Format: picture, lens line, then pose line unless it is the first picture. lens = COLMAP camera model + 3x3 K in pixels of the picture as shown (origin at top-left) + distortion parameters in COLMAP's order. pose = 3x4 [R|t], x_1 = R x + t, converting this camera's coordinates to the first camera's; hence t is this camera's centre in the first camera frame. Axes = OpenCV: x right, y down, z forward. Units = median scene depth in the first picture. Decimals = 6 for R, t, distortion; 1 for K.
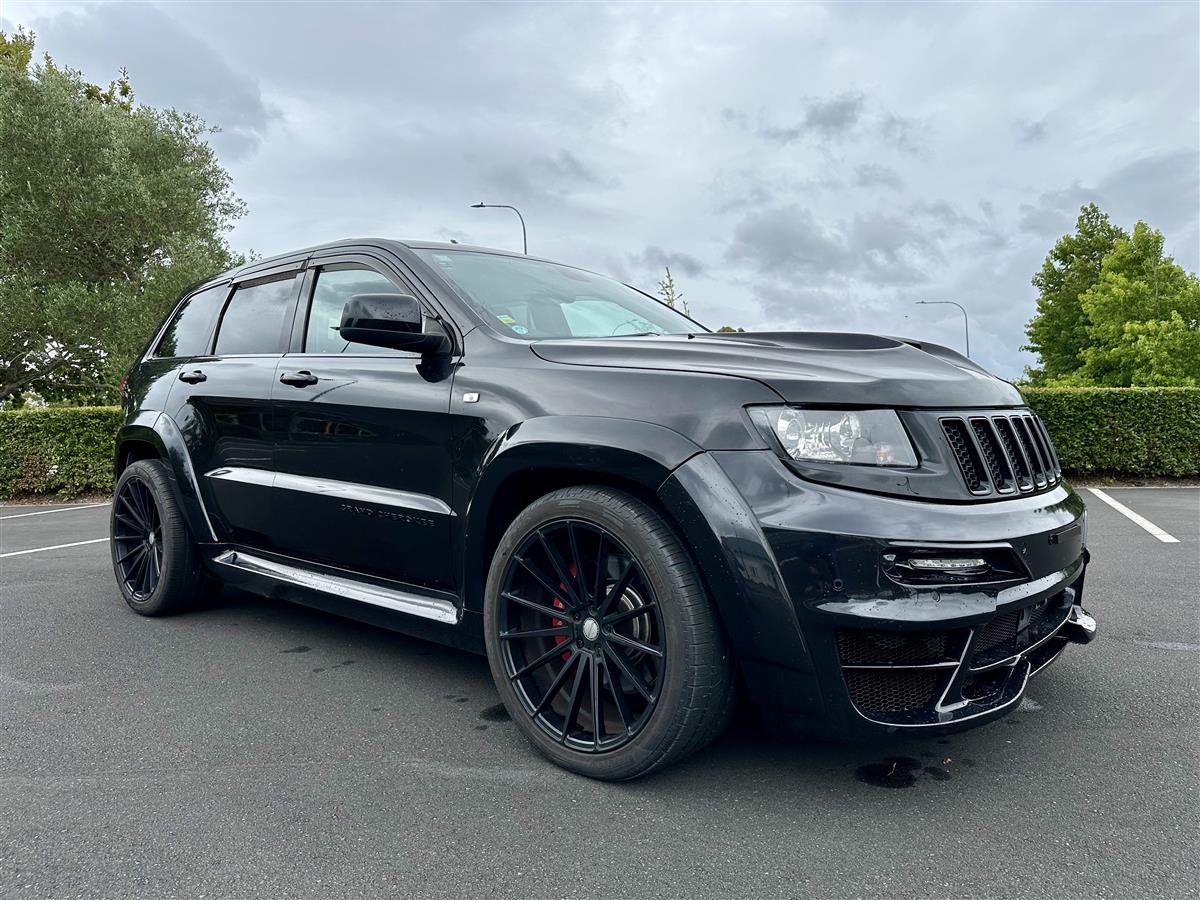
lens RADIAL K [[875.7, 0, 600.0], [0, 875.7, 450.0], [0, 0, 1]] dist [0.003885, -0.013170]
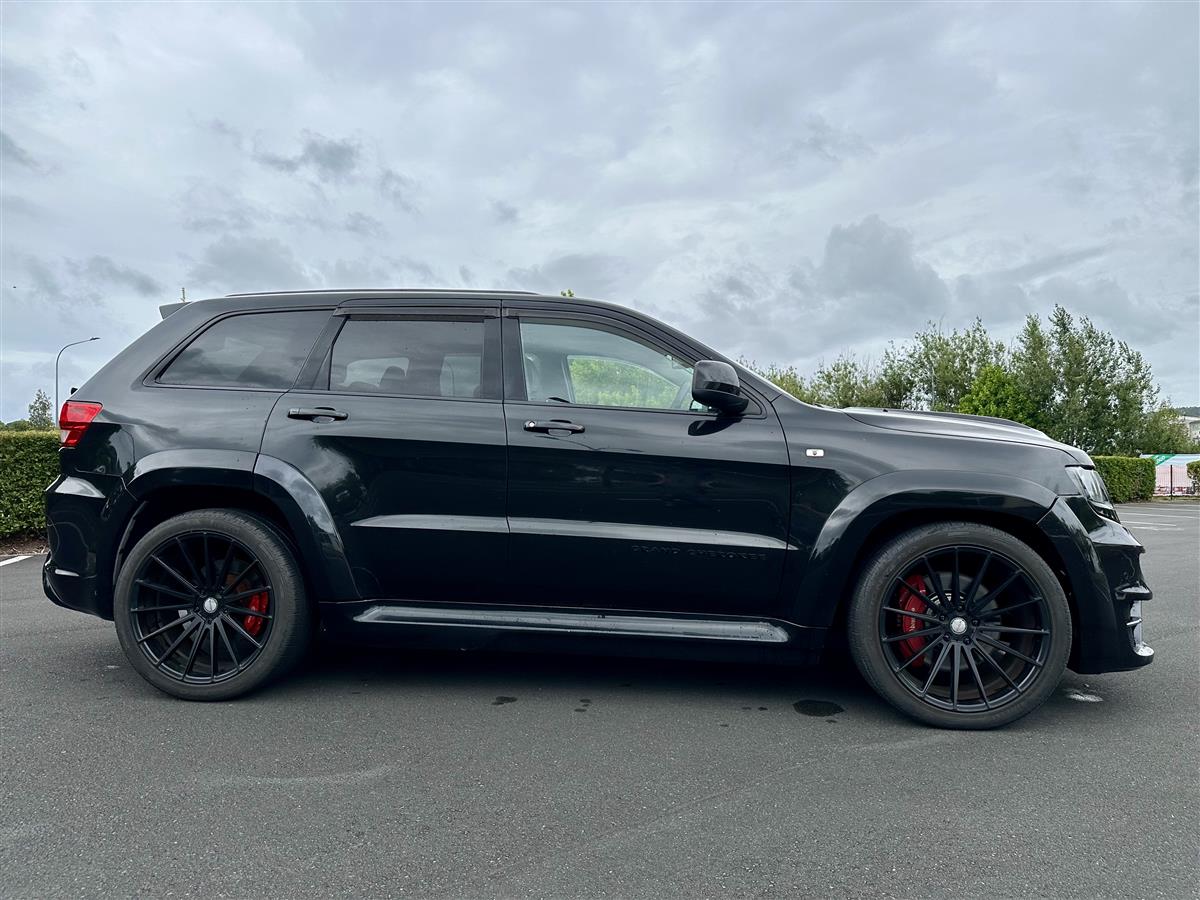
lens RADIAL K [[875.8, 0, 611.2], [0, 875.8, 487.1], [0, 0, 1]] dist [0.087903, -0.174801]
pose [[0.790865, 0.008130, 0.611936, -0.944426], [-0.003450, 0.999955, -0.008826, 0.000914], [-0.611981, 0.004869, 0.790858, 0.173404]]
